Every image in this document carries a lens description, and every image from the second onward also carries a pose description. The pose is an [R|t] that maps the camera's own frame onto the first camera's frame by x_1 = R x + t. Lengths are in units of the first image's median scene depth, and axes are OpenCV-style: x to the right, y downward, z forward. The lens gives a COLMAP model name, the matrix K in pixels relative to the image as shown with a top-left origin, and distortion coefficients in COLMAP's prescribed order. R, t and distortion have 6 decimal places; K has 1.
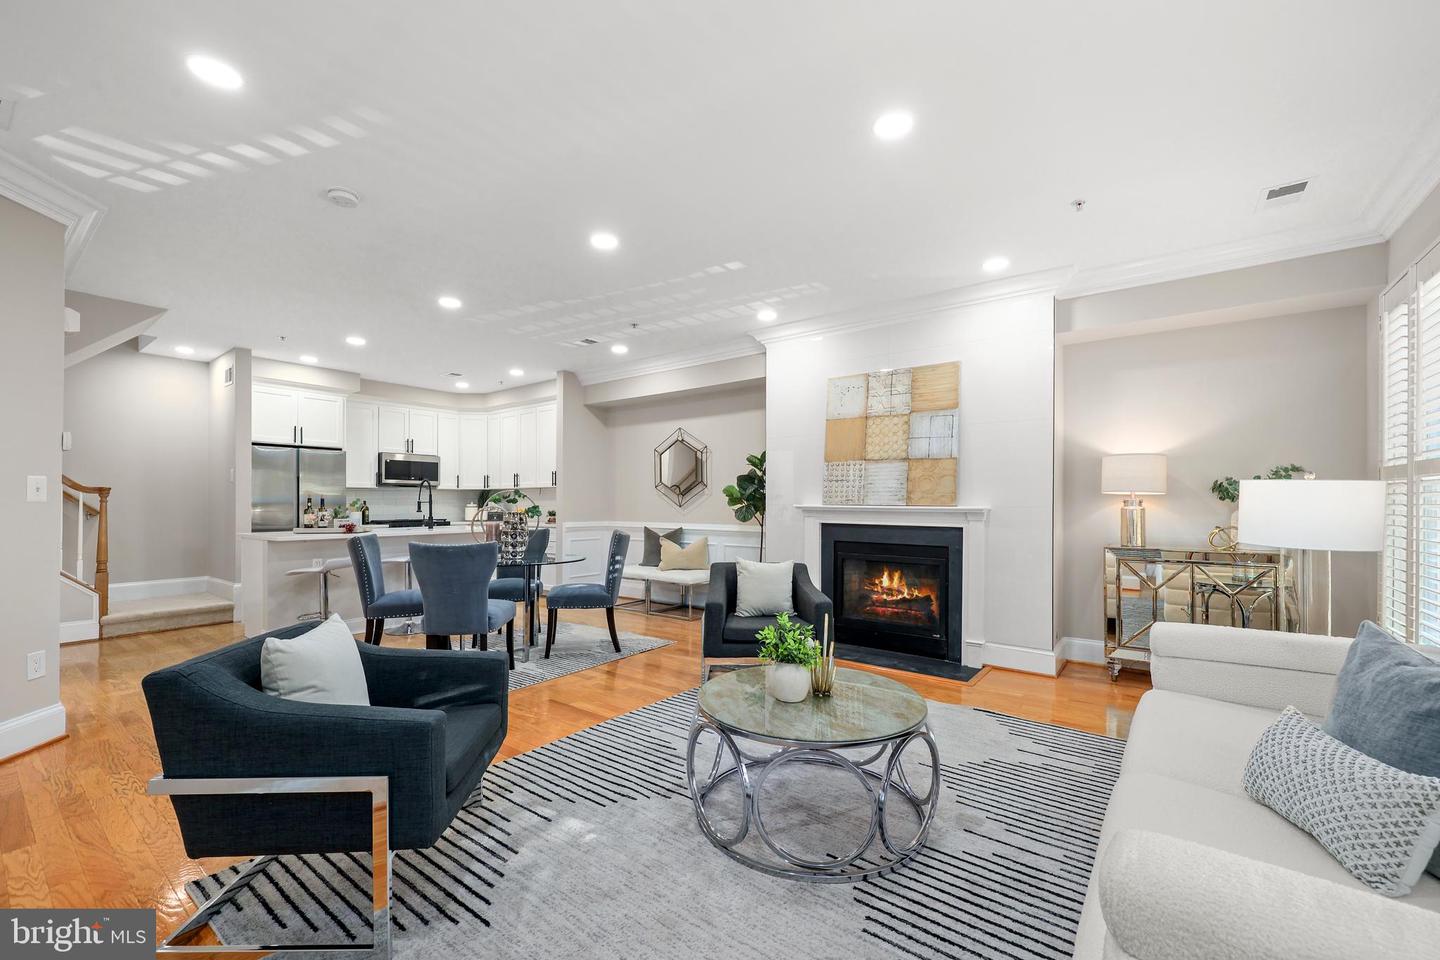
lens RADIAL K [[588.4, 0, 721.5], [0, 588.4, 497.5], [0, 0, 1]] dist [-0.001691, -0.000204]
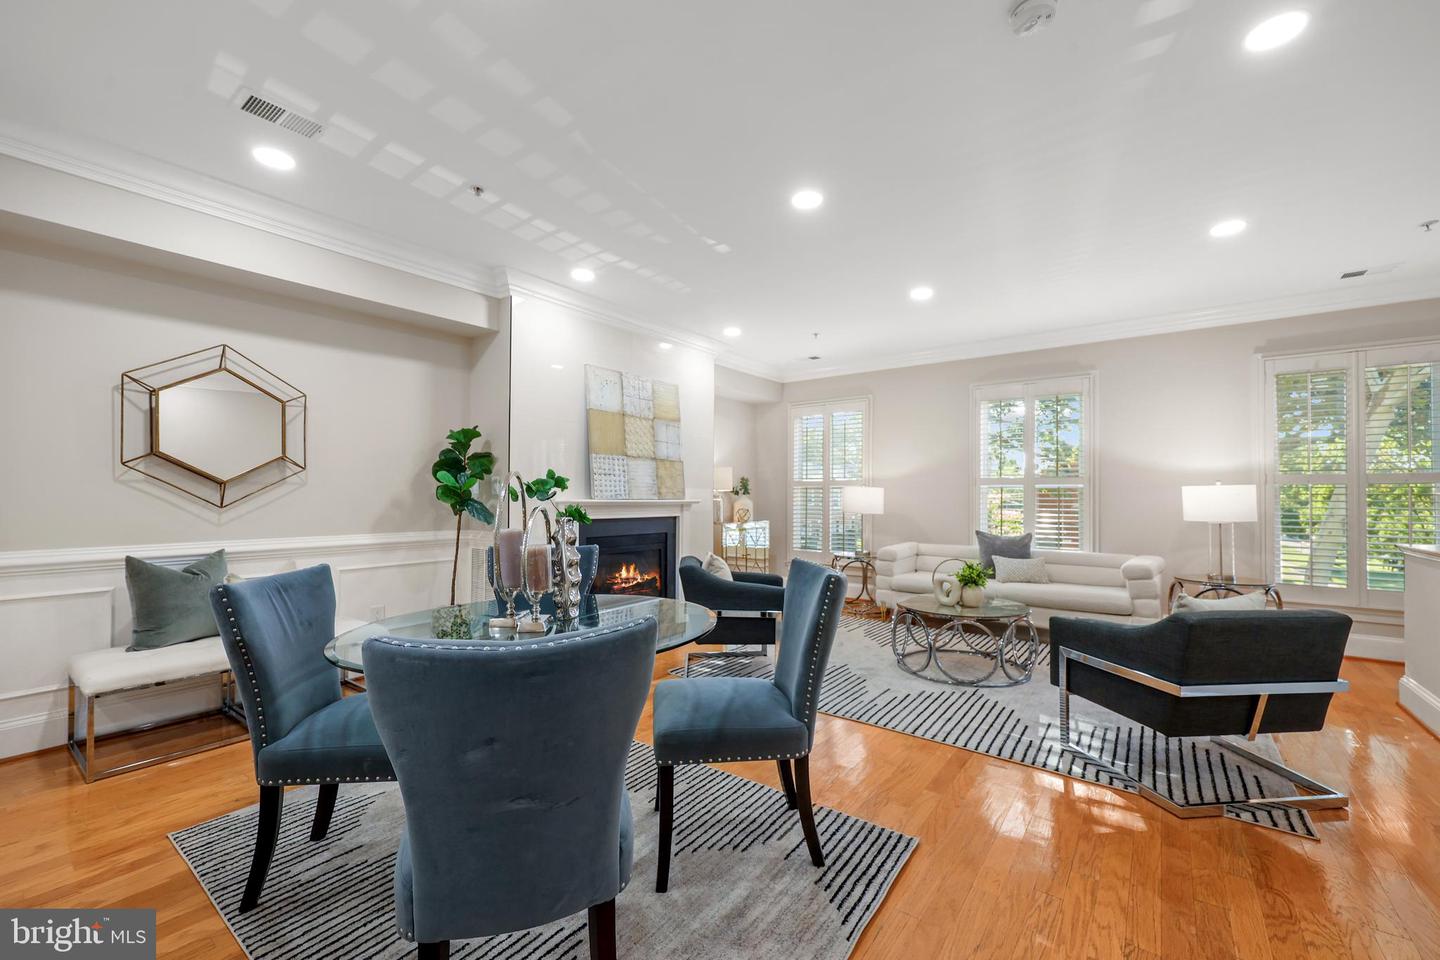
lens RADIAL K [[585.4, 0, 726.1], [0, 585.4, 488.0], [0, 0, 1]] dist [-0.000100, 0.000095]
pose [[-0.005923, 0.013345, 0.999893, -0.809478], [-0.006472, 0.999889, -0.013384, 0.005651], [-0.999962, -0.006550, -0.005836, 0.853978]]
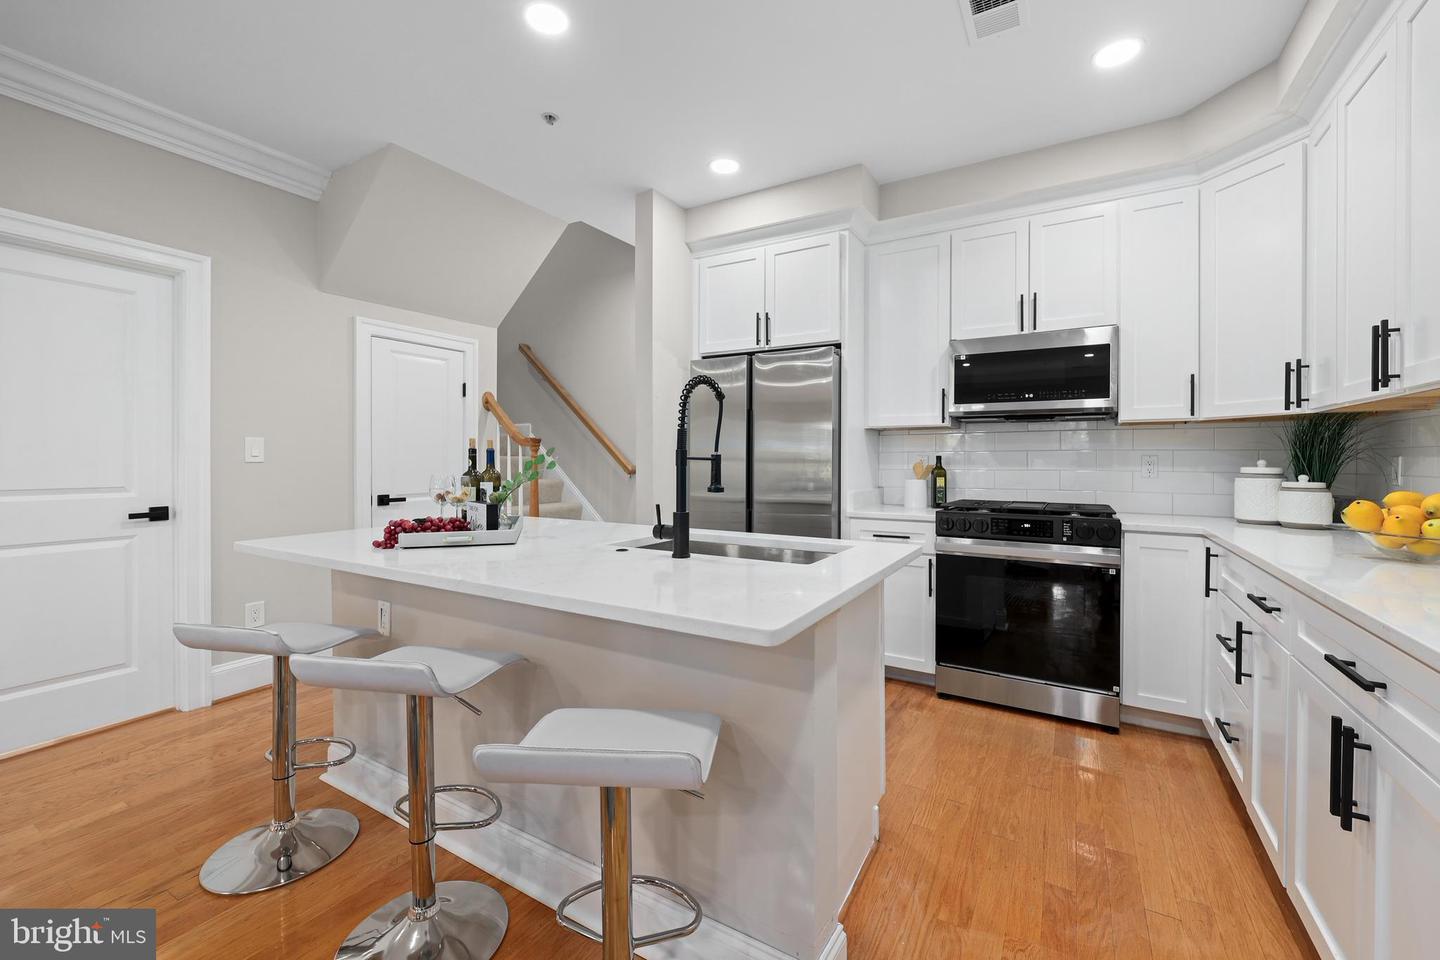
lens RADIAL K [[589.1, 0, 723.0], [0, 589.1, 461.9], [0, 0, 1]] dist [0.001385, 0.000124]
pose [[0.111293, 0.009049, -0.993746, -0.296423], [0.007724, 0.999920, 0.009970, 0.008254], [0.993758, -0.008785, 0.111214, 1.308335]]
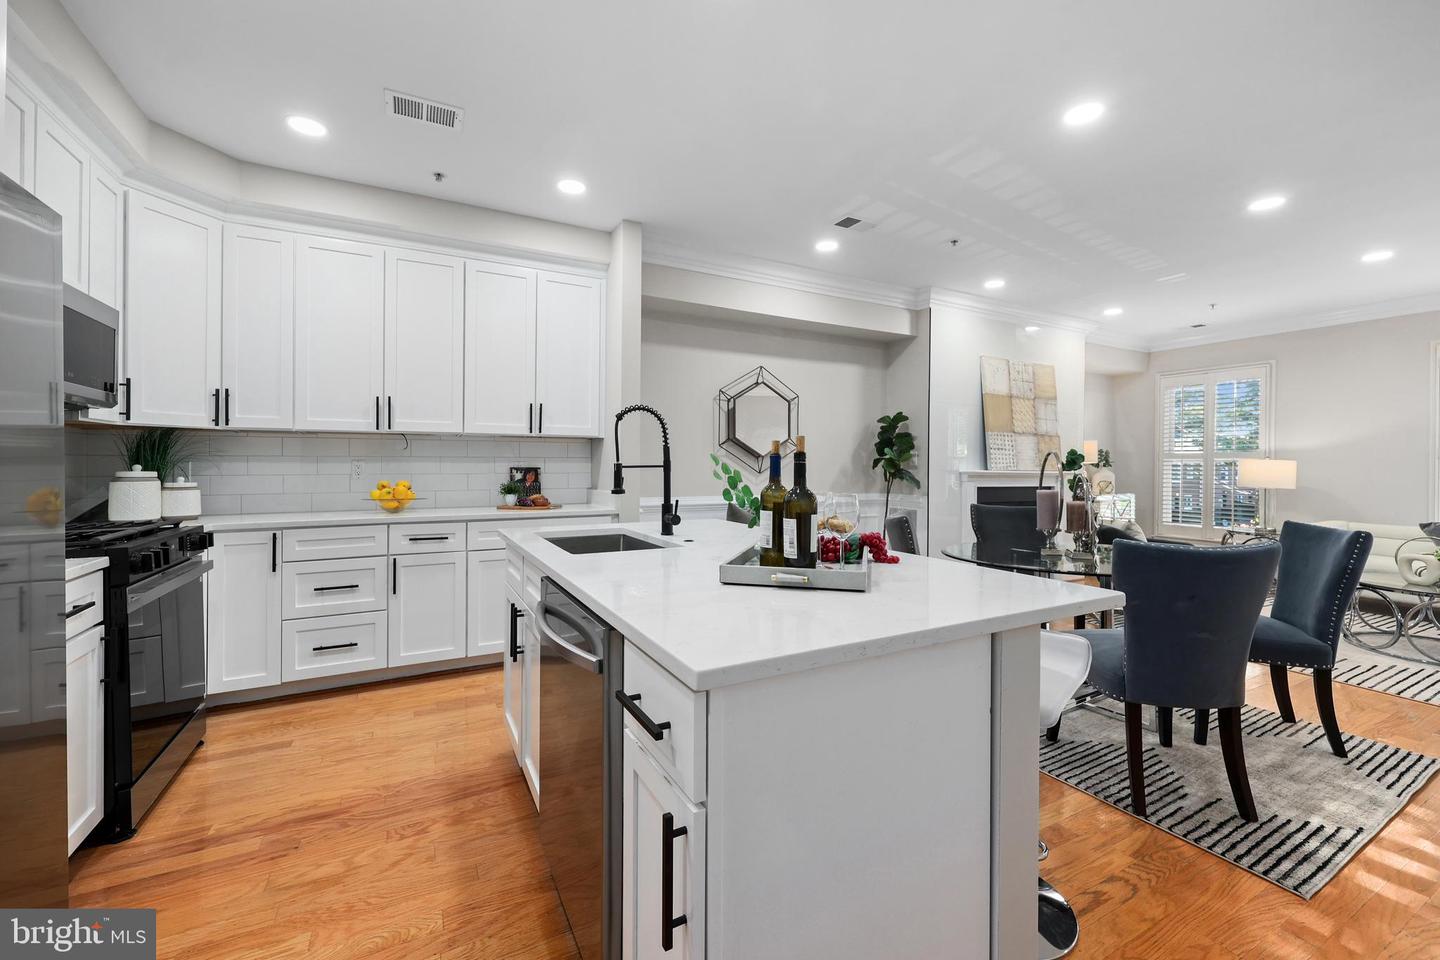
lens RADIAL K [[589.1, 0, 723.0], [0, 589.1, 461.9], [0, 0, 1]] dist [0.001385, 0.000124]
pose [[0.413351, 0.008296, 0.910534, -1.110218], [-0.013433, 0.999905, -0.003012, 0.006982], [-0.910473, -0.010986, 0.413423, 1.072264]]
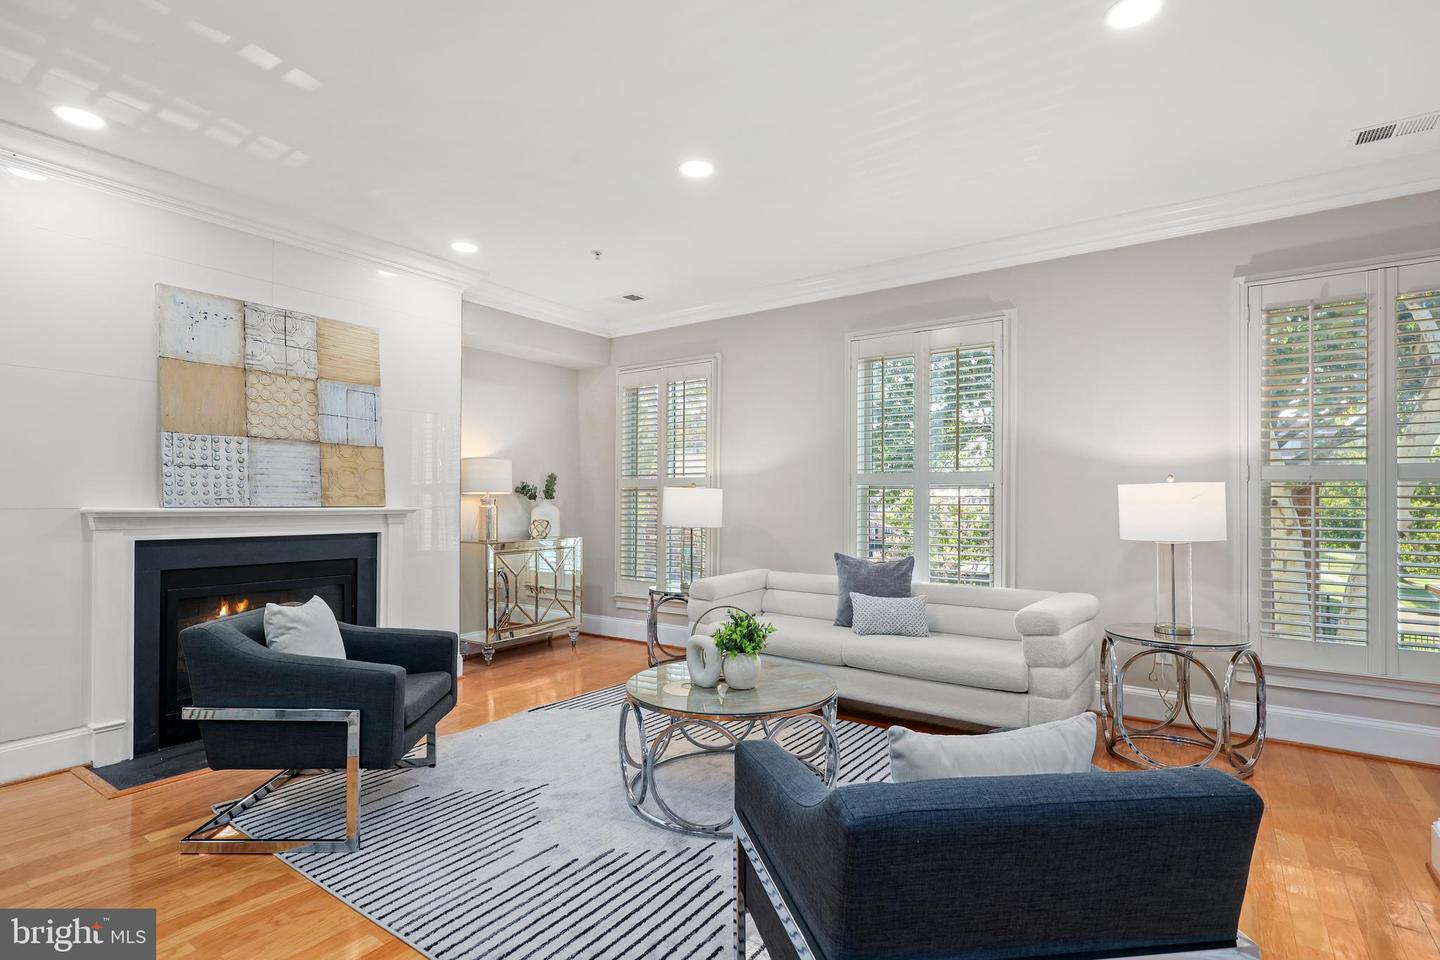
lens RADIAL K [[705.9, 0, 725.0], [0, 705.9, 496.9], [0, 0, 1]] dist [0.004138, 0.000226]
pose [[-0.040235, 0.004661, 0.999179, -0.561211], [-0.005220, 0.999974, -0.004875, 0.003170], [-0.999177, -0.005412, -0.040210, 0.526453]]
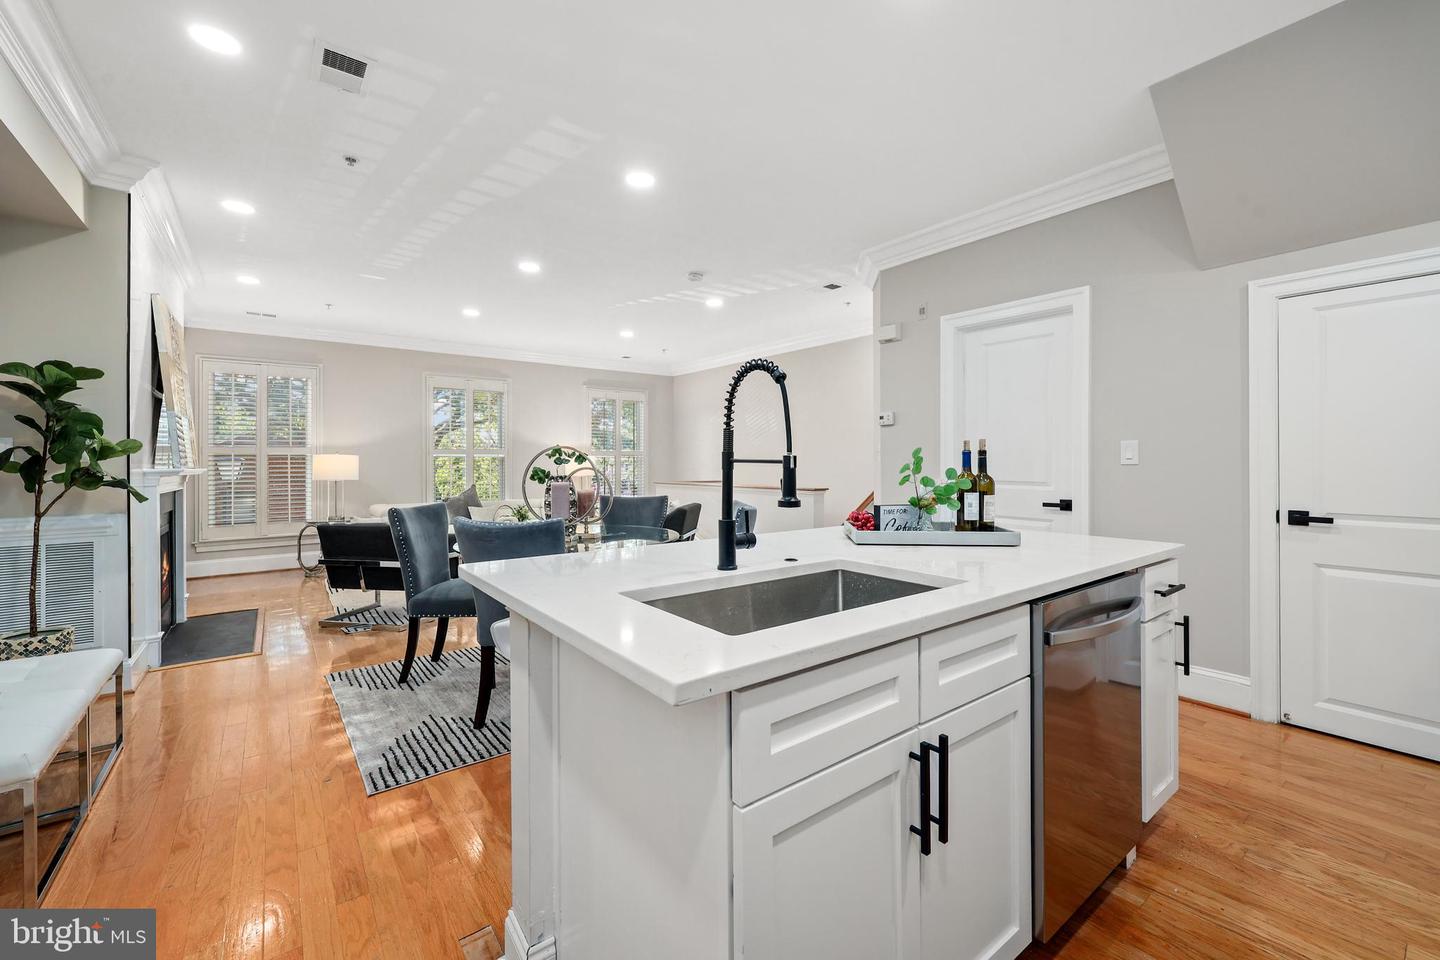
lens RADIAL K [[589.1, 0, 723.0], [0, 589.1, 461.9], [0, 0, 1]] dist [0.001385, 0.000124]
pose [[-0.963089, 0.002704, 0.269169, -0.743986], [0.000968, 0.999978, -0.006581, 0.012217], [-0.269181, -0.006078, -0.963070, 1.644984]]
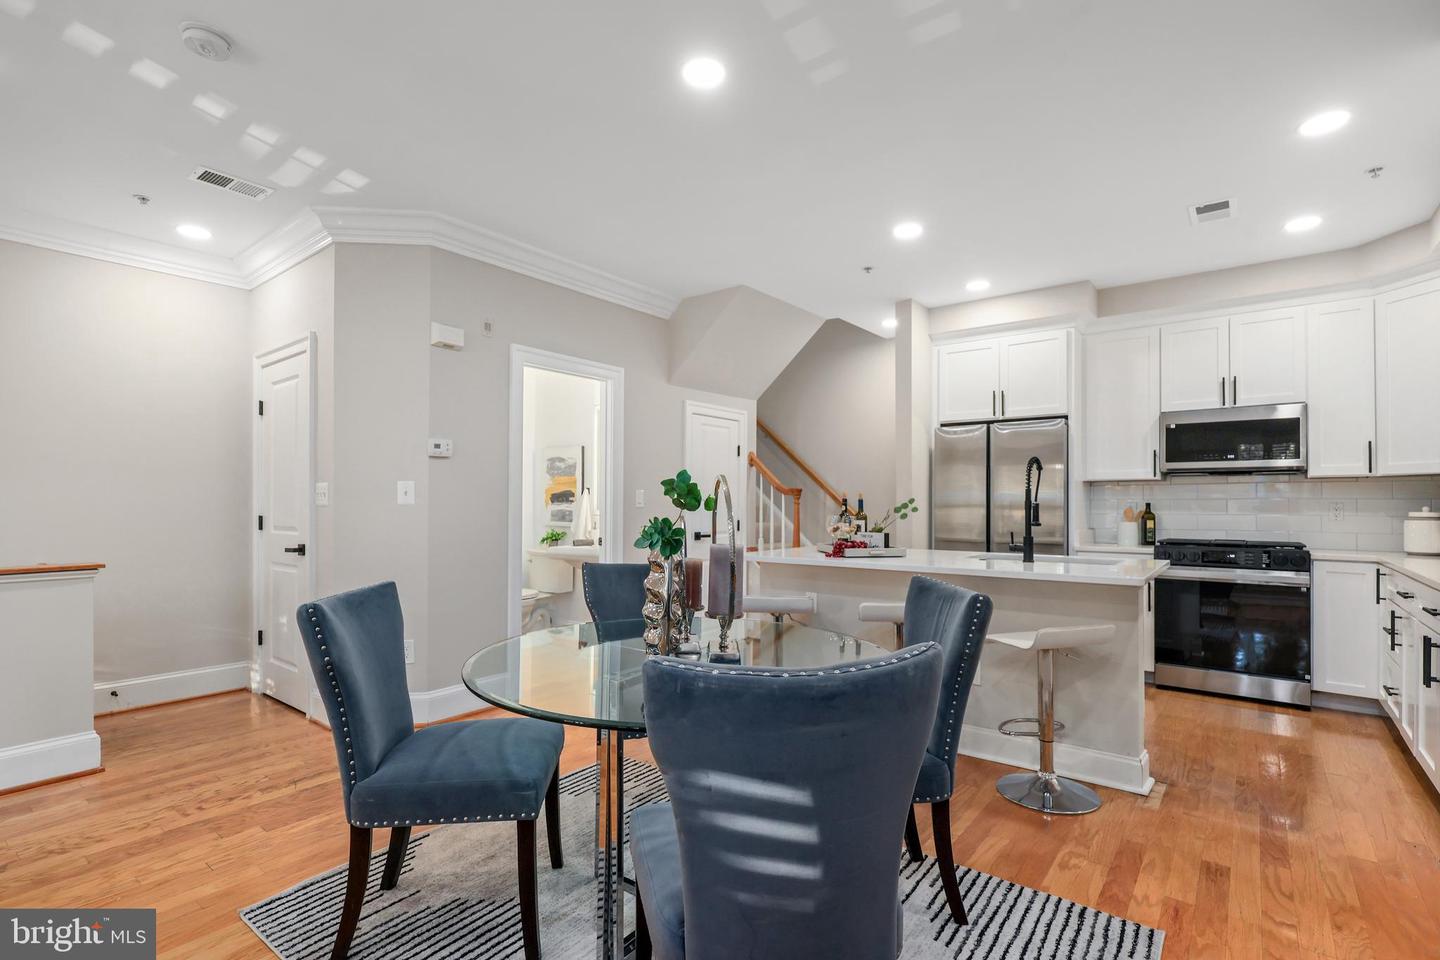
lens RADIAL K [[671.7, 0, 722.2], [0, 671.7, 496.6], [0, 0, 1]] dist [0.002104, 0.000078]
pose [[-0.023701, -0.008356, -0.999684, 0.060409], [0.006692, 0.999941, -0.008517, 0.004563], [0.999697, -0.006892, -0.023644, 1.021170]]
